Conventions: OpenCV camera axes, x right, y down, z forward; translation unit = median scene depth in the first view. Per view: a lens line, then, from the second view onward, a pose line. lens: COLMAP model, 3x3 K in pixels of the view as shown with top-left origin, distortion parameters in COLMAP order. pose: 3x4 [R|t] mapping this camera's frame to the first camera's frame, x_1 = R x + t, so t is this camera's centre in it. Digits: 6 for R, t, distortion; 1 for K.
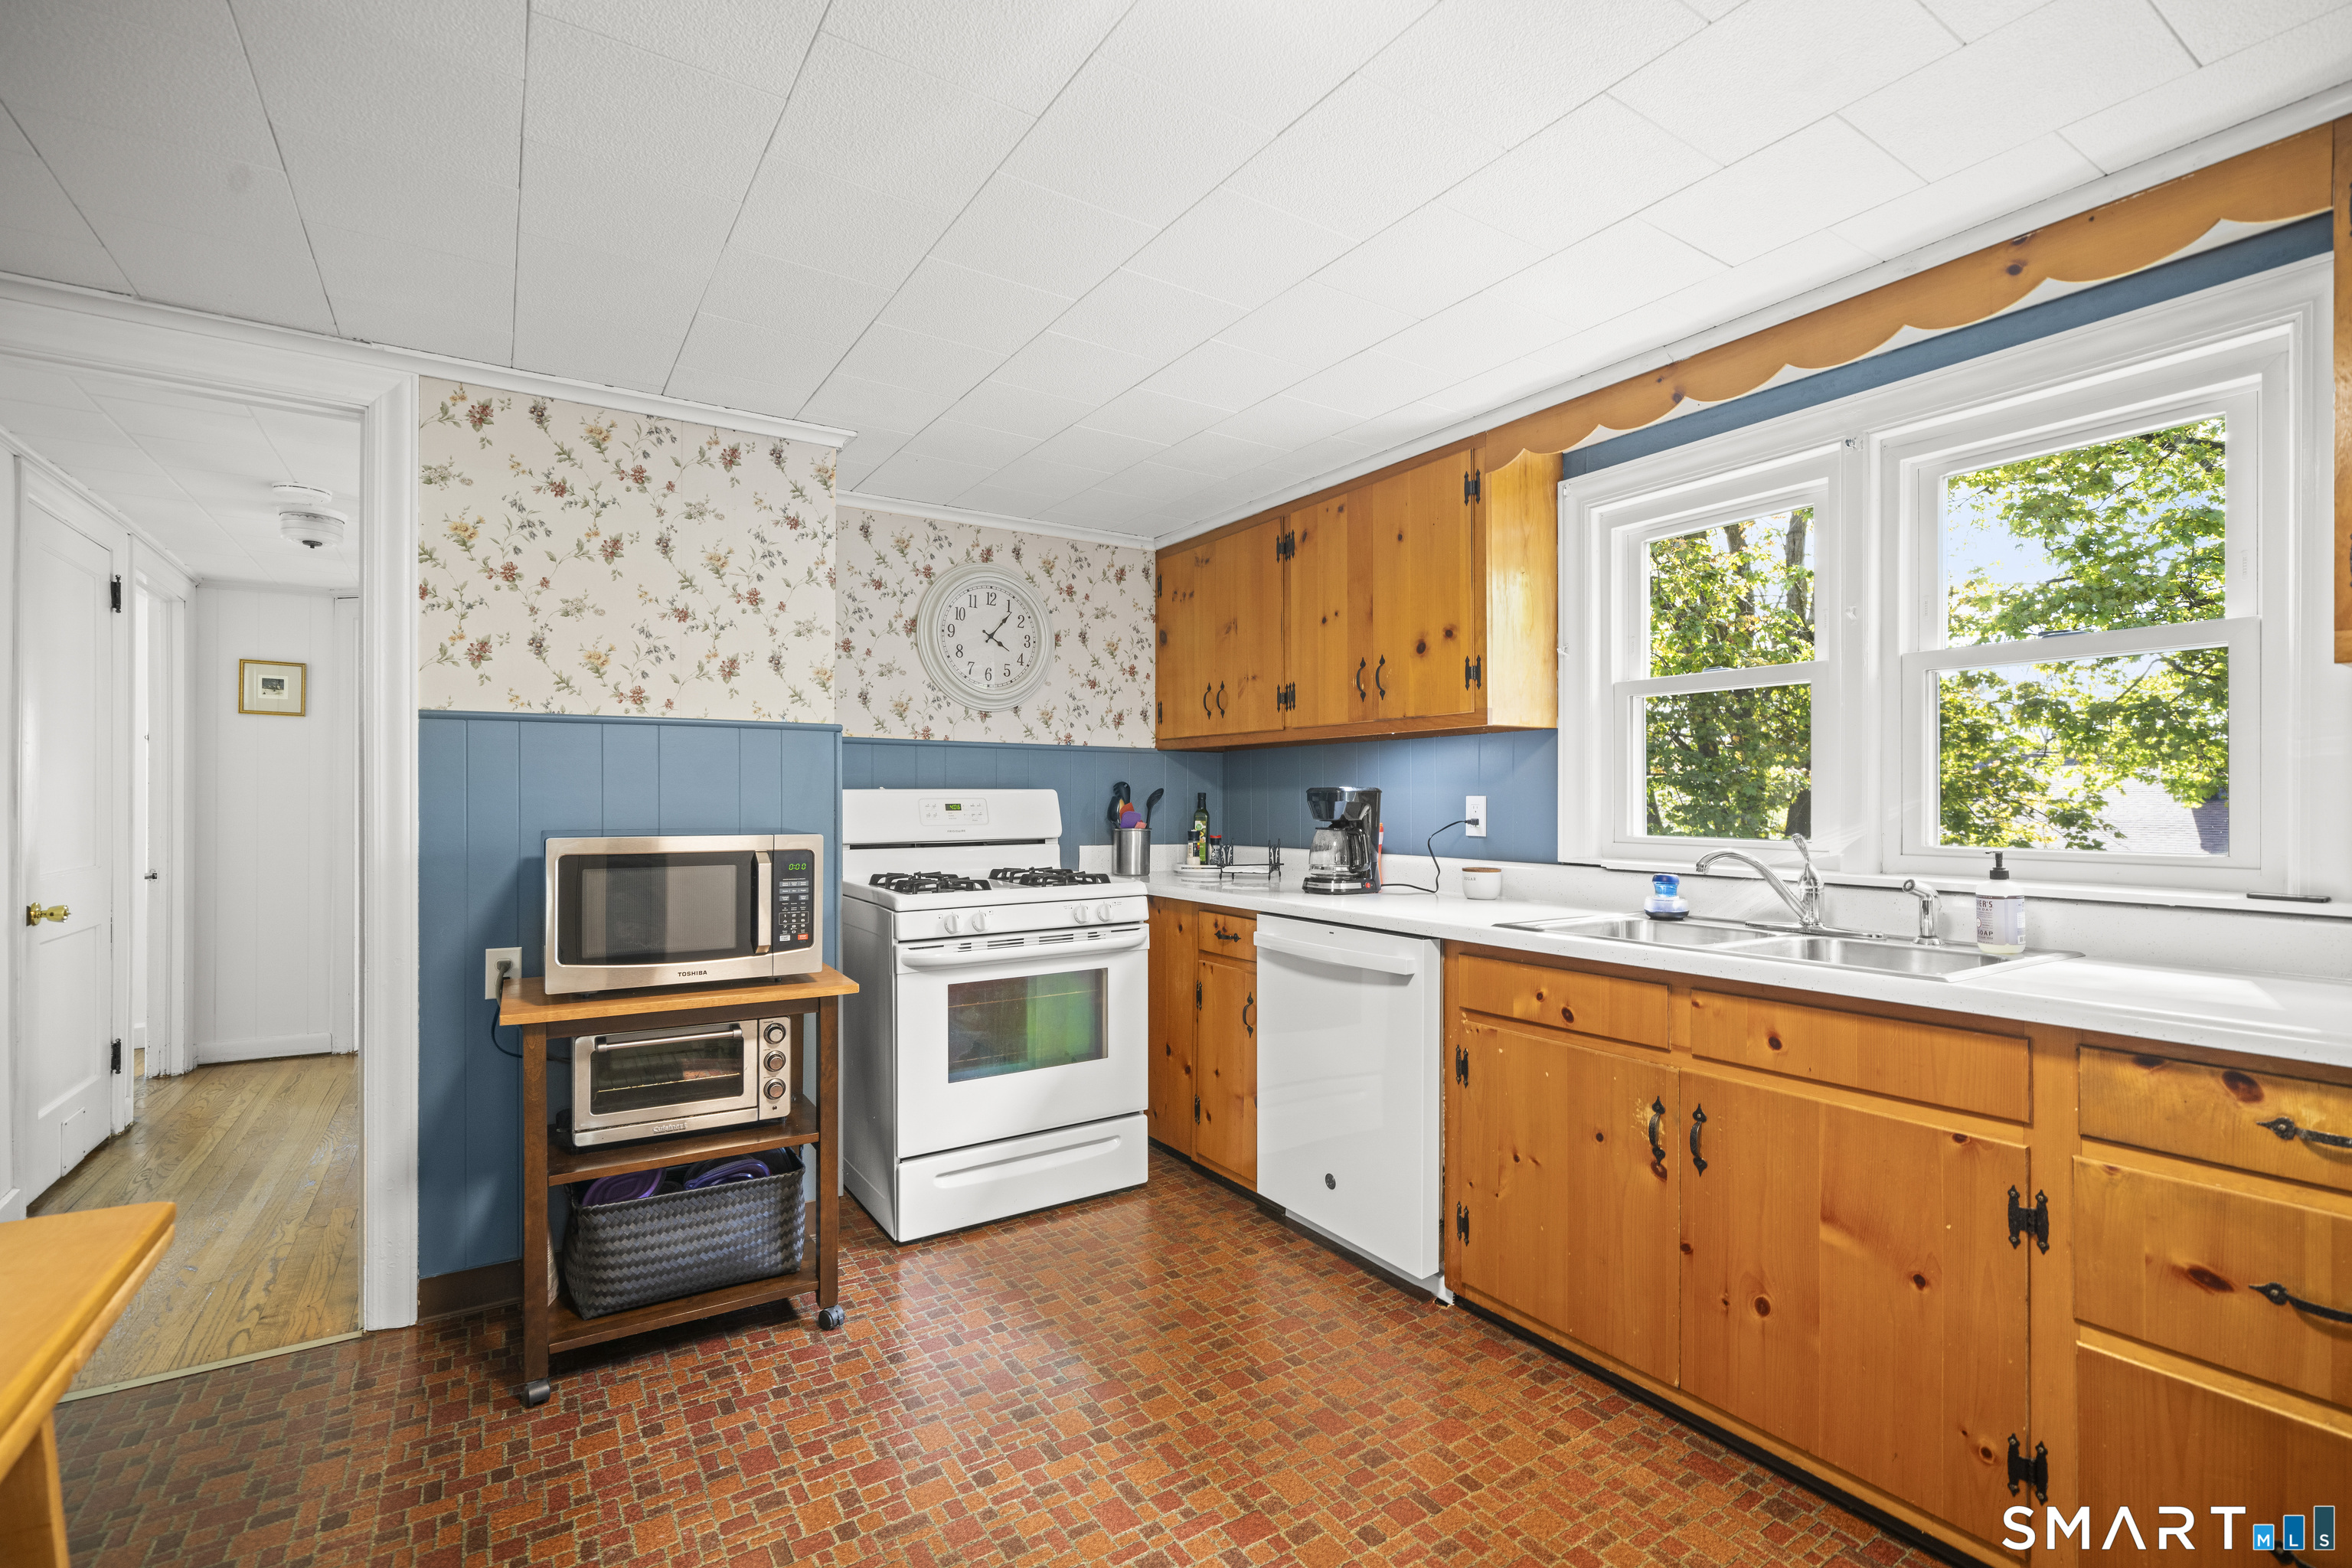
lens RADIAL K [[1042.8, 0, 1160.3], [0, 1042.8, 801.1], [0, 0, 1]] dist [0.000660, 0.000421]
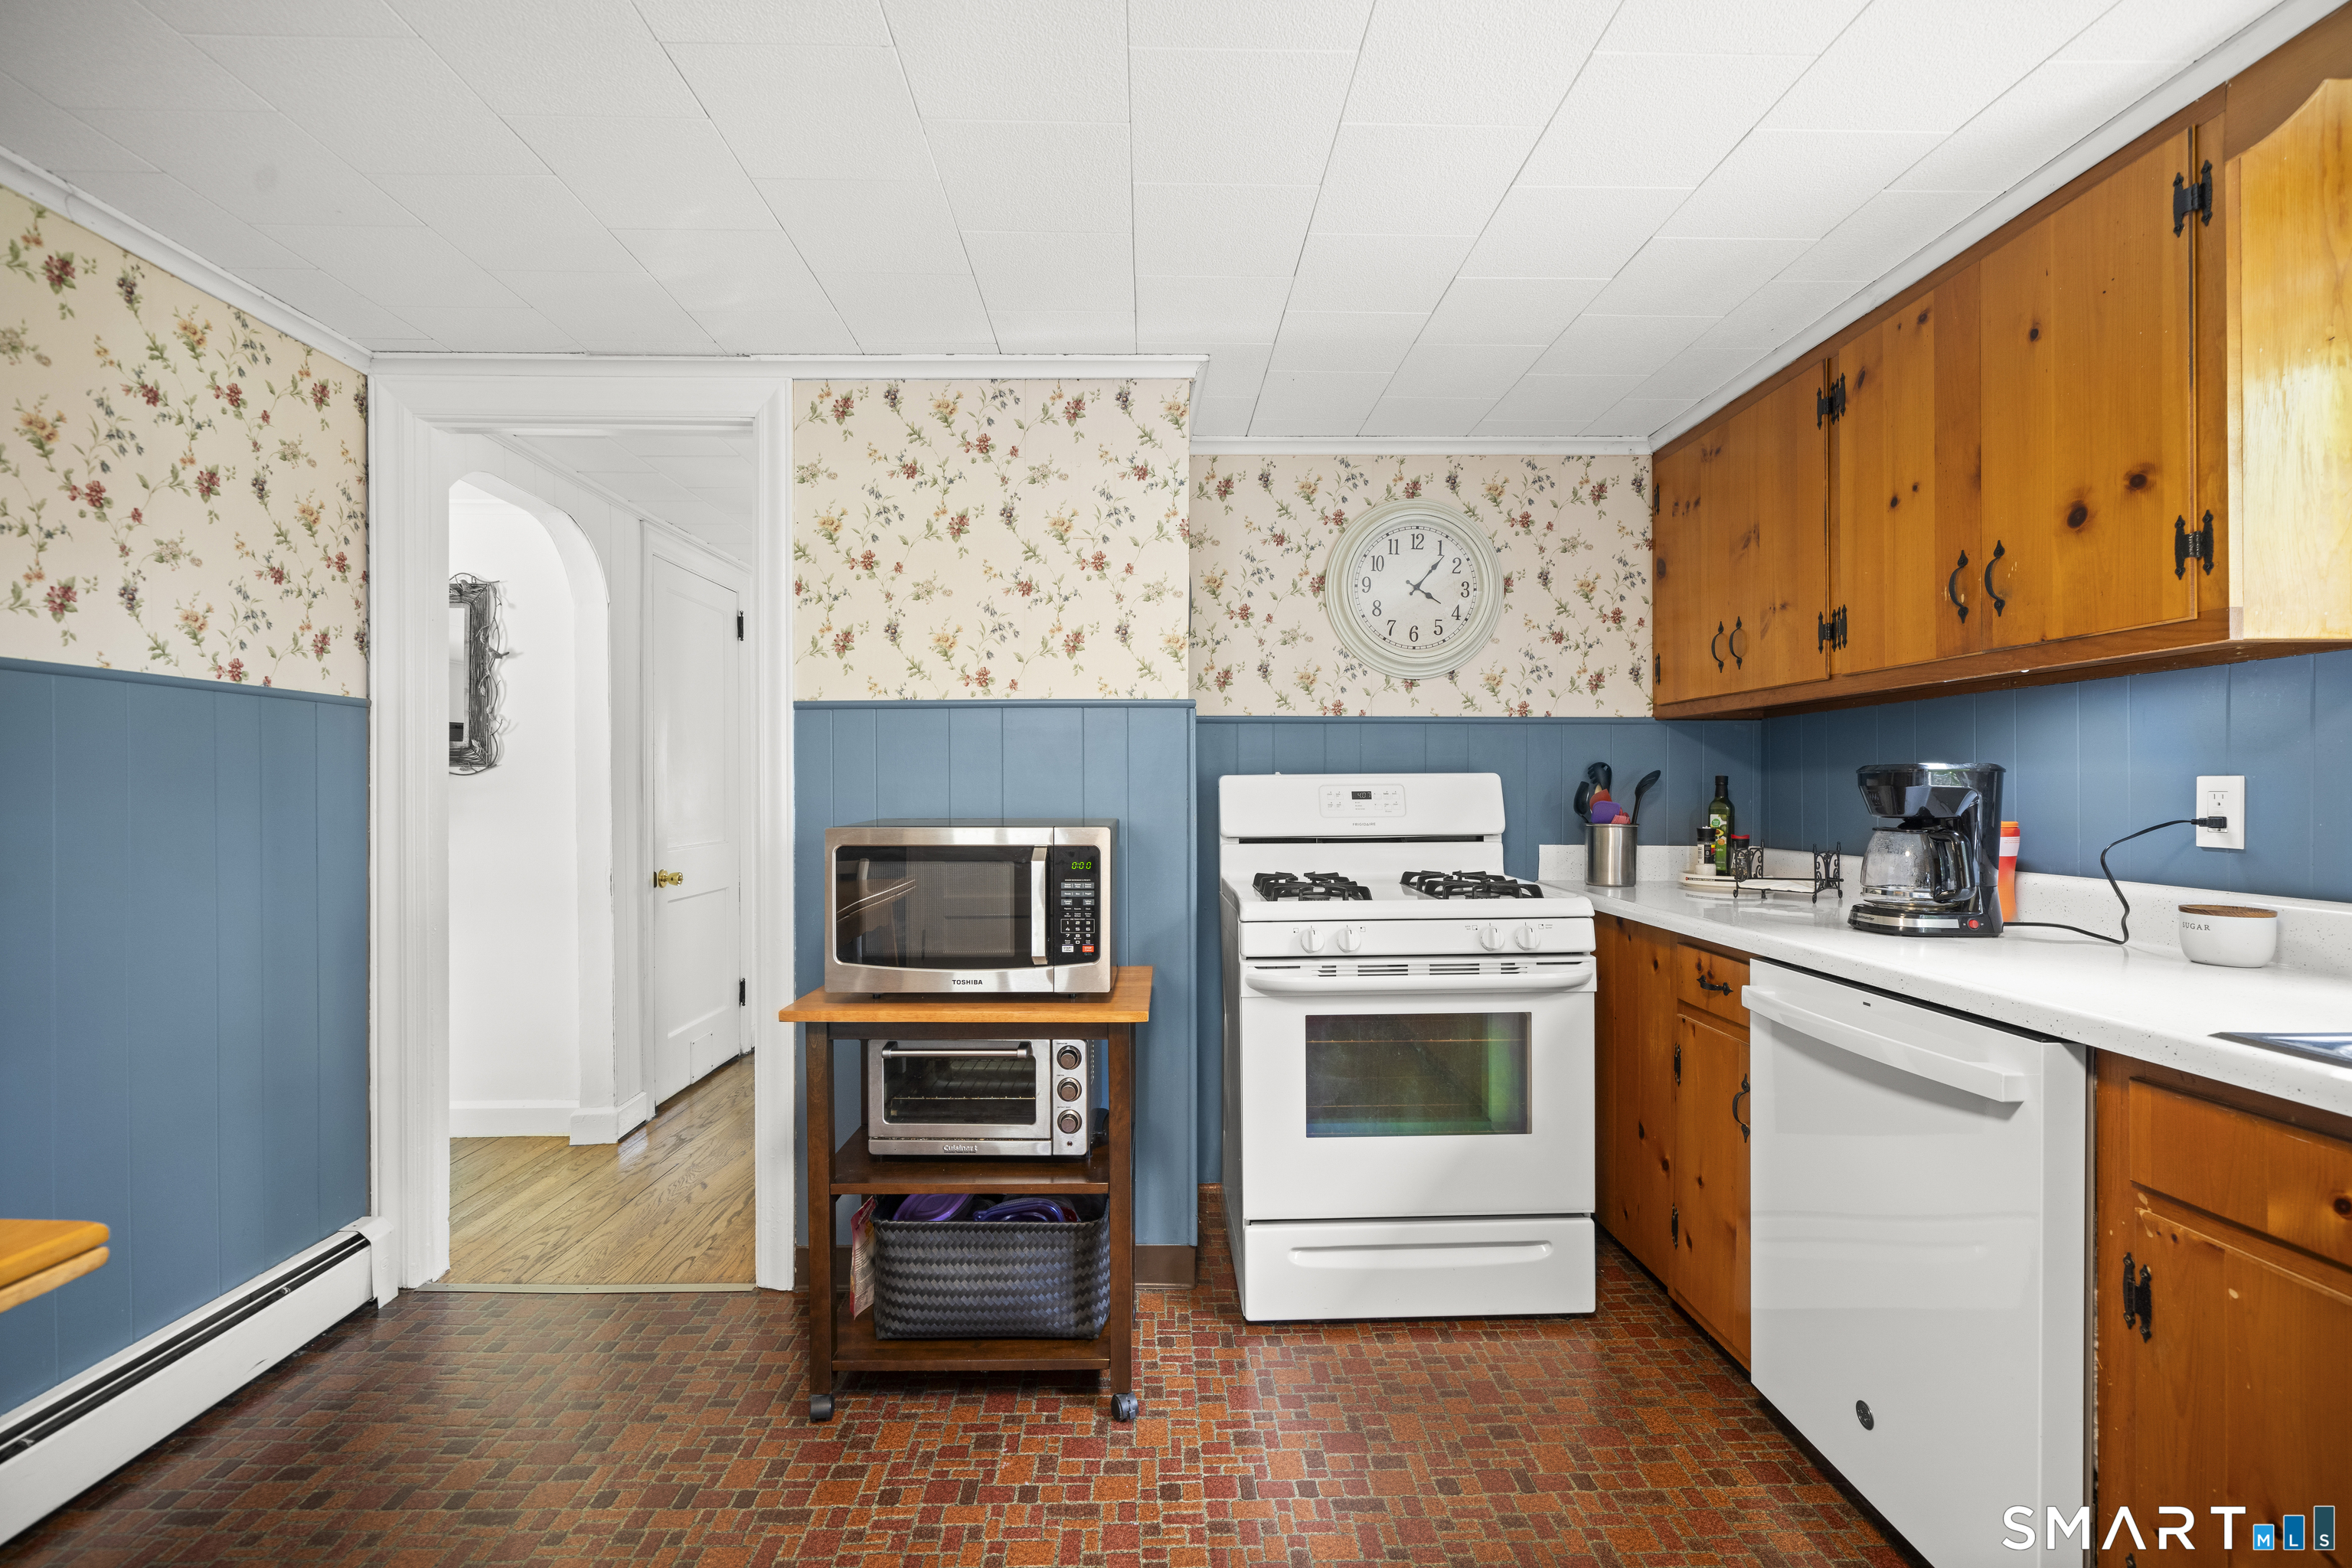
lens RADIAL K [[1031.5, 0, 1172.6], [0, 1031.5, 793.8], [0, 0, 1]] dist [-0.000210, 0.000357]
pose [[0.854485, -0.000060, -0.519477, 0.121181], [0.002294, 0.999991, 0.003658, 0.001497], [0.519472, -0.004317, 0.854477, 0.261905]]
